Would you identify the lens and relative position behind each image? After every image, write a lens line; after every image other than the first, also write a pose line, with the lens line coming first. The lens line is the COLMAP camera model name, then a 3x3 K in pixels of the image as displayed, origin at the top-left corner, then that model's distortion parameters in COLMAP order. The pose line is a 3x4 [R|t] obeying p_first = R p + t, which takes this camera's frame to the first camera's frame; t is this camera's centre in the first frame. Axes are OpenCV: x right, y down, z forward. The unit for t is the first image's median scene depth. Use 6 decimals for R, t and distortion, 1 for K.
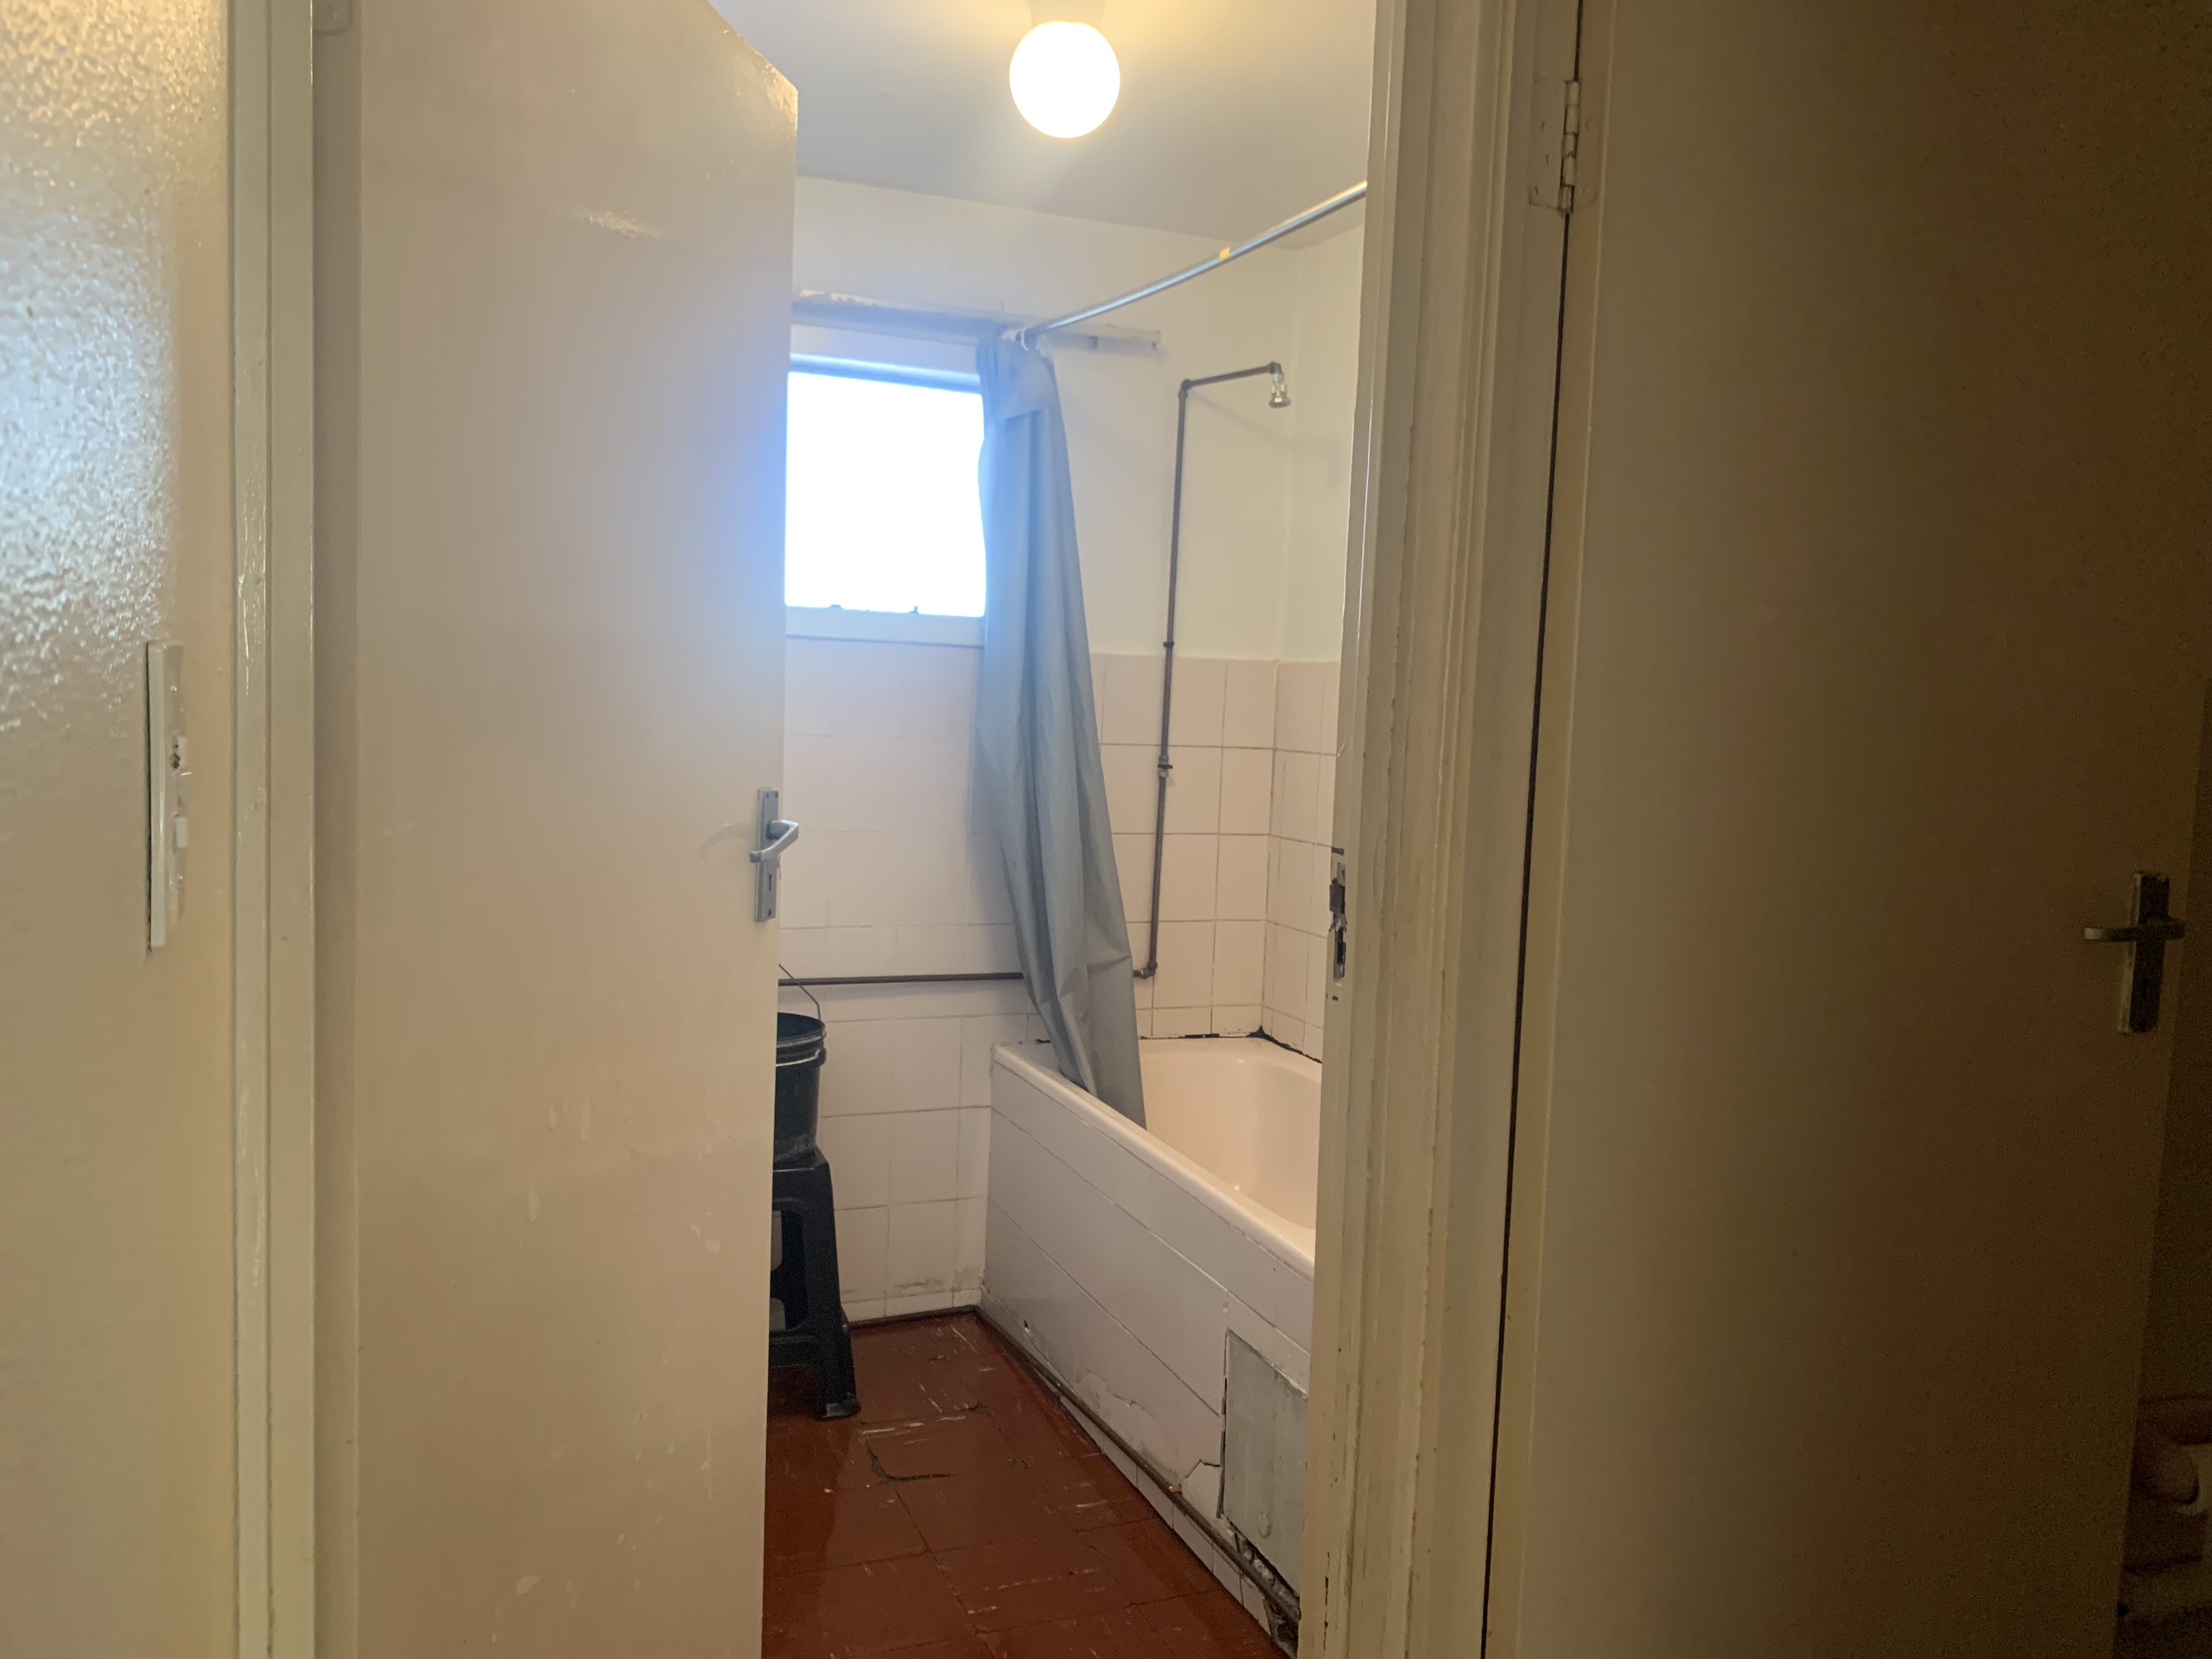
lens RADIAL K [[1665.7, 0, 1142.1], [0, 1665.7, 829.0], [0, 0, 1]] dist [0.063923, -0.002519]
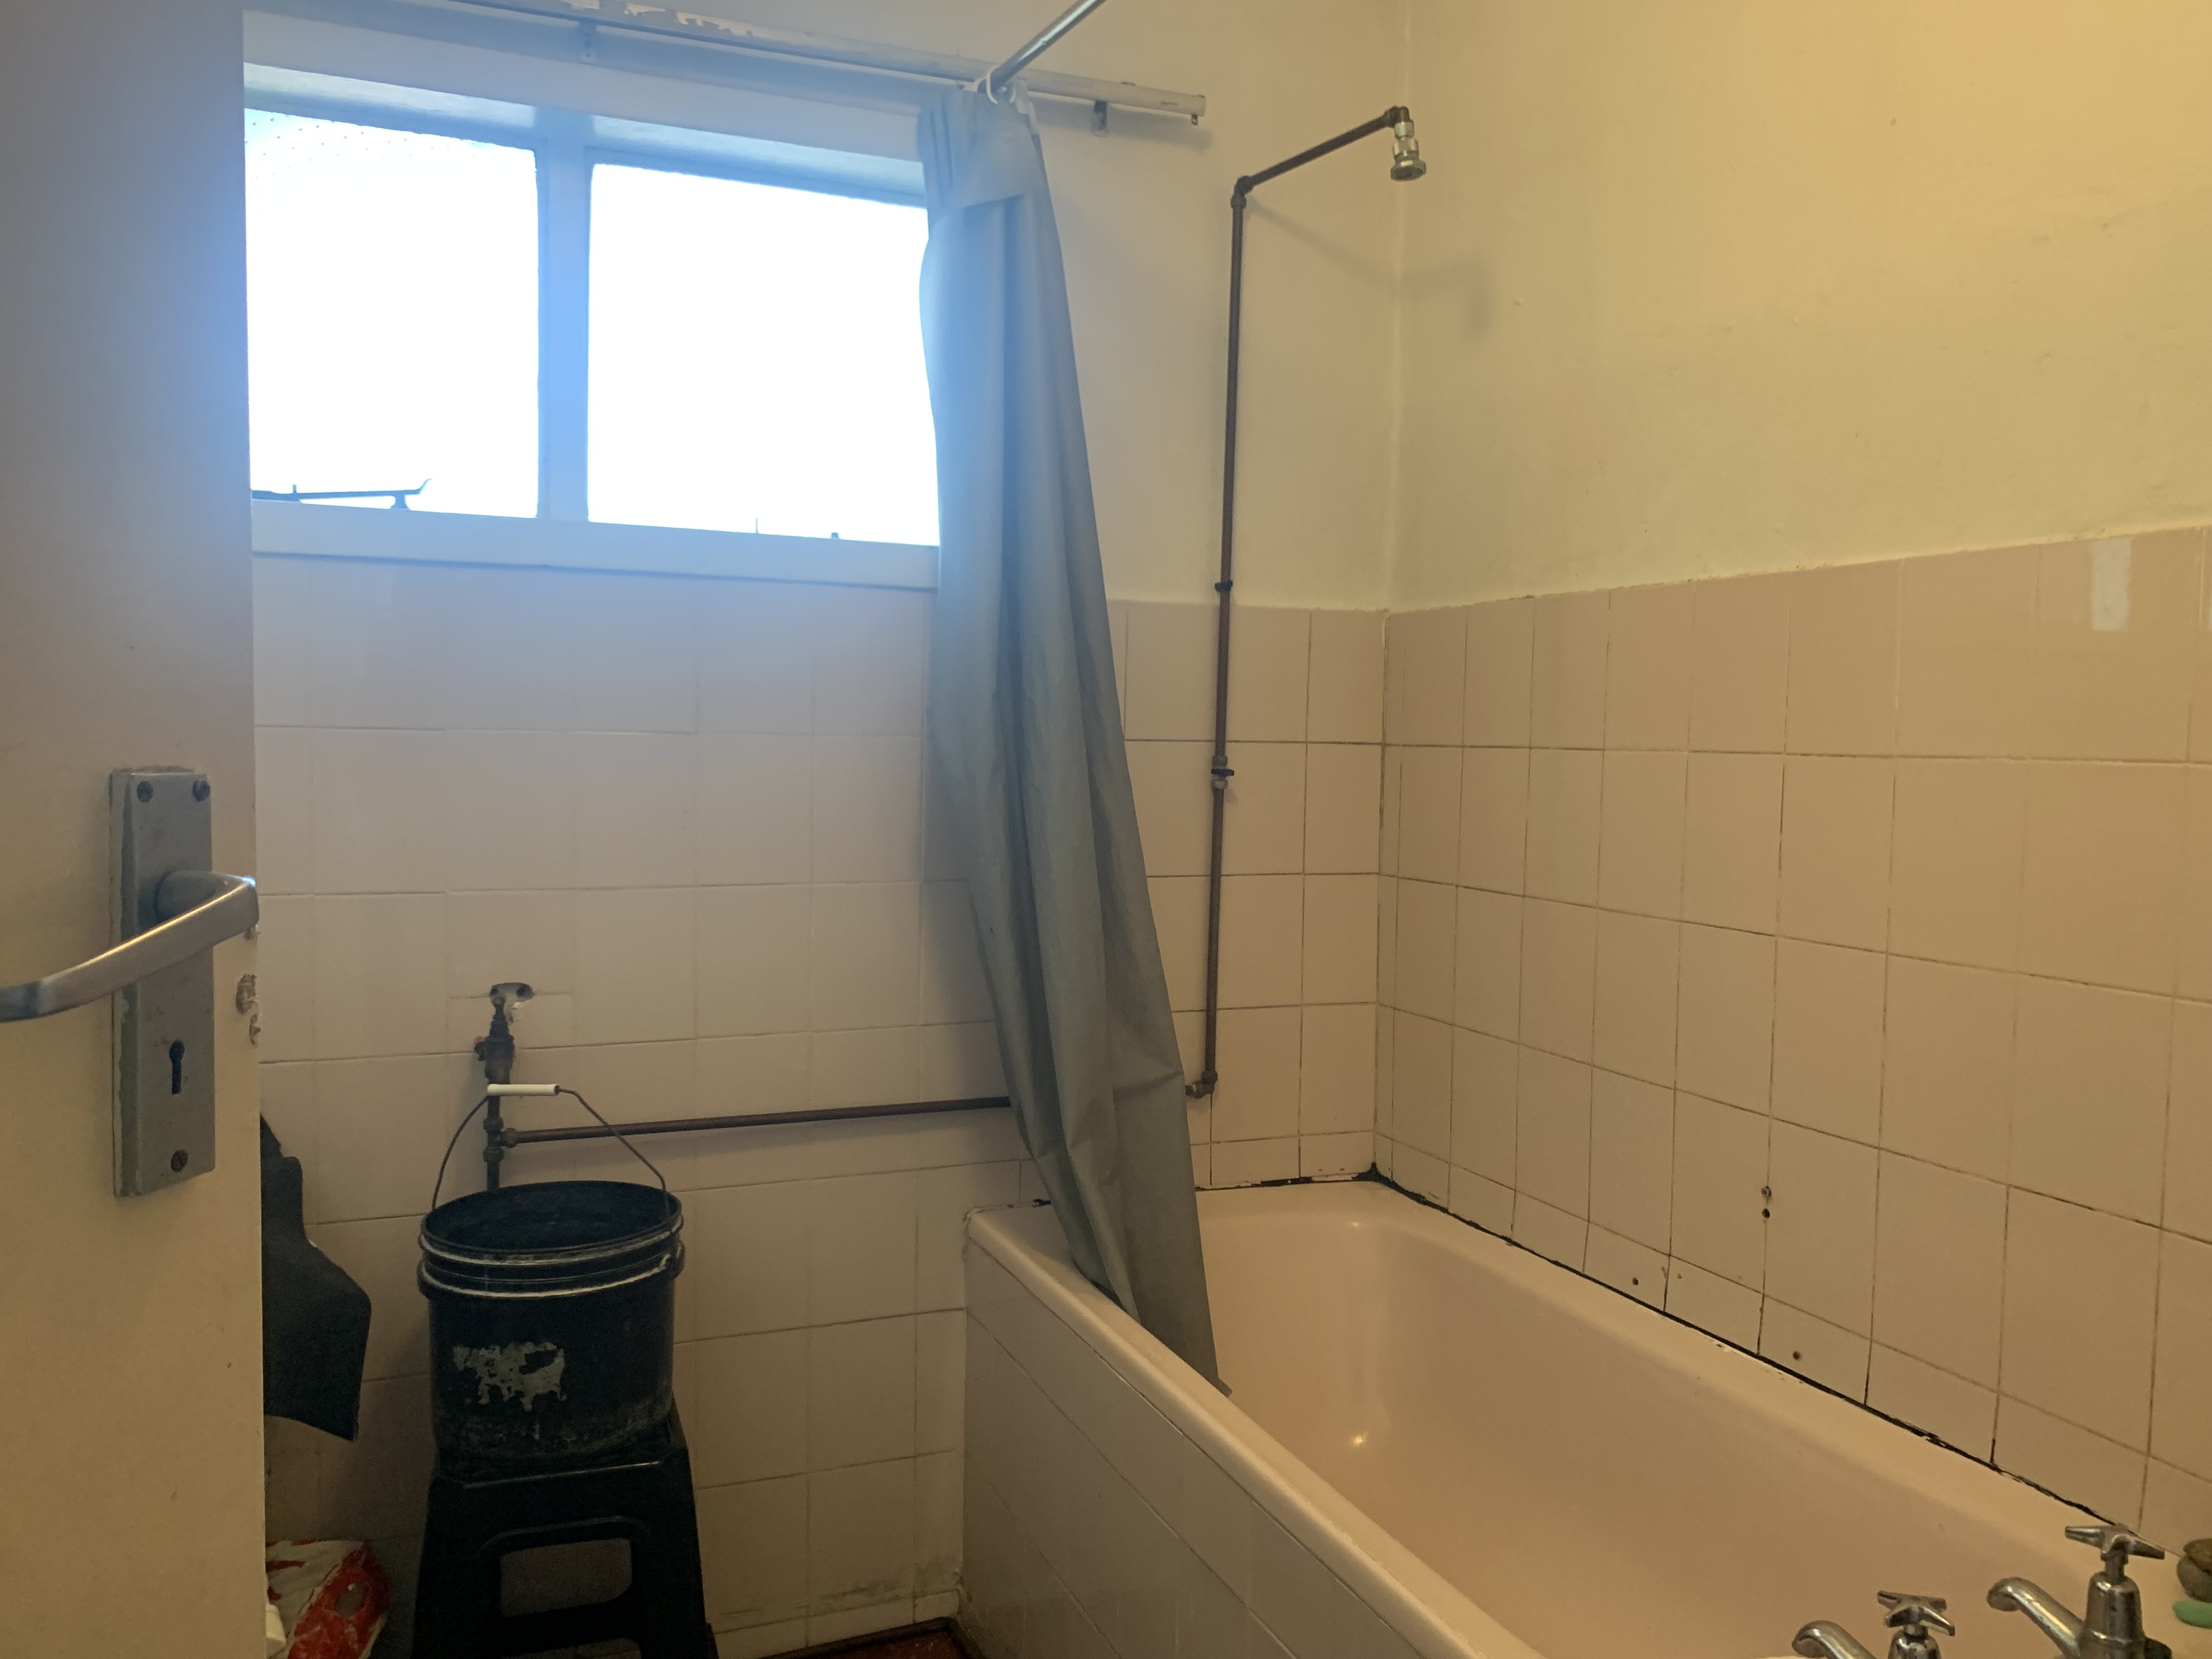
lens RADIAL K [[1732.6, 0, 1106.0], [0, 1732.6, 829.5], [0, 0, 1]] dist [-0.000411, 0.002149]
pose [[0.999511, -0.023174, -0.021015, -0.018840], [0.022684, 0.999472, -0.023256, -0.000371], [0.021542, 0.022768, 0.999509, 0.334219]]
